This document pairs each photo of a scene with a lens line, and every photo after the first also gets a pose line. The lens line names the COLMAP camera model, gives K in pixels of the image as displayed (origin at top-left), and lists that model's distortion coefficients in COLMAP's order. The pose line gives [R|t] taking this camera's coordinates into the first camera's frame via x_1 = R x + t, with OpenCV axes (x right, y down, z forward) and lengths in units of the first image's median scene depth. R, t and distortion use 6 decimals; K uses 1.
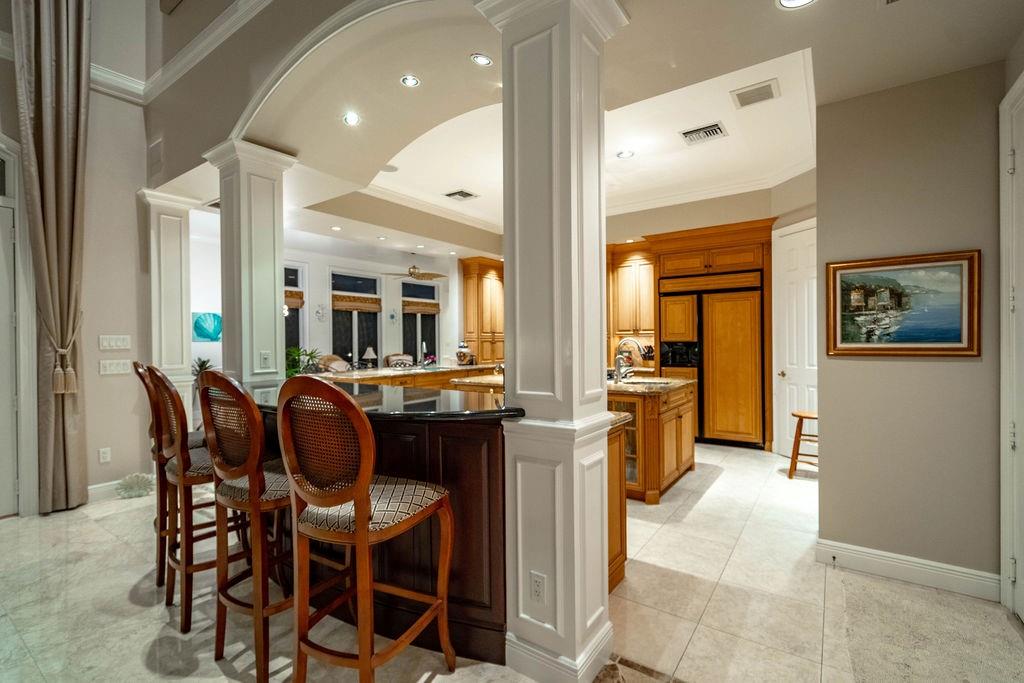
lens RADIAL K [[474.6, 0, 510.9], [0, 474.6, 338.4], [0, 0, 1]] dist [0.002180, -0.000086]
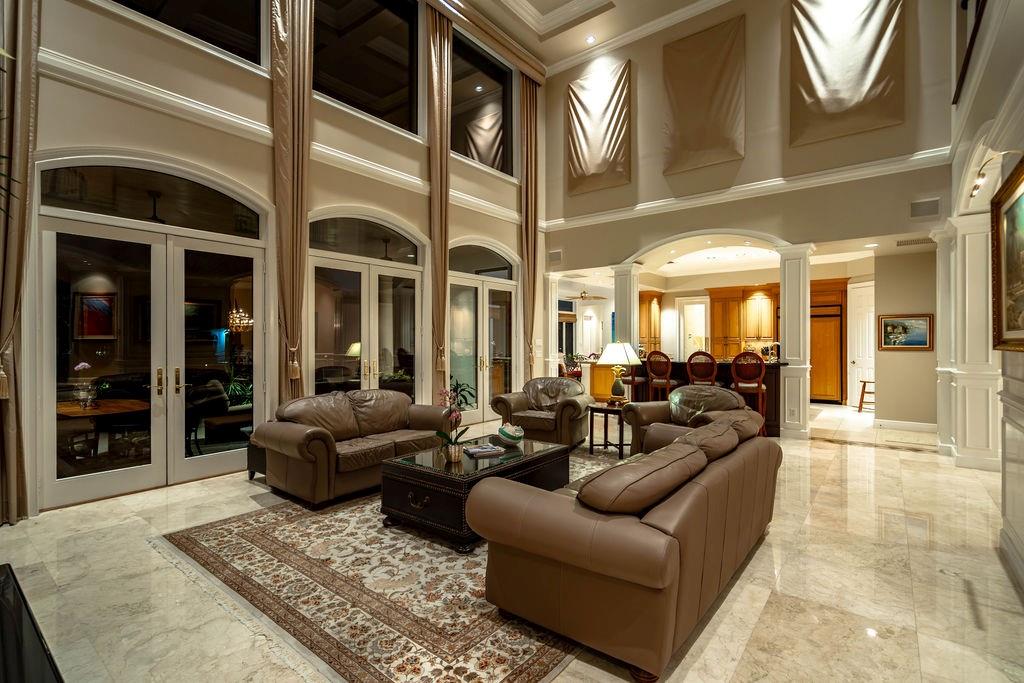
lens RADIAL K [[474.6, 0, 511.9], [0, 474.6, 337.0], [0, 0, 1]] dist [0.002180, -0.000086]
pose [[0.997371, 0.008344, -0.071988, -0.596827], [-0.008782, 0.999945, -0.005770, -0.001724], [0.071936, 0.006387, 0.997389, -0.903439]]
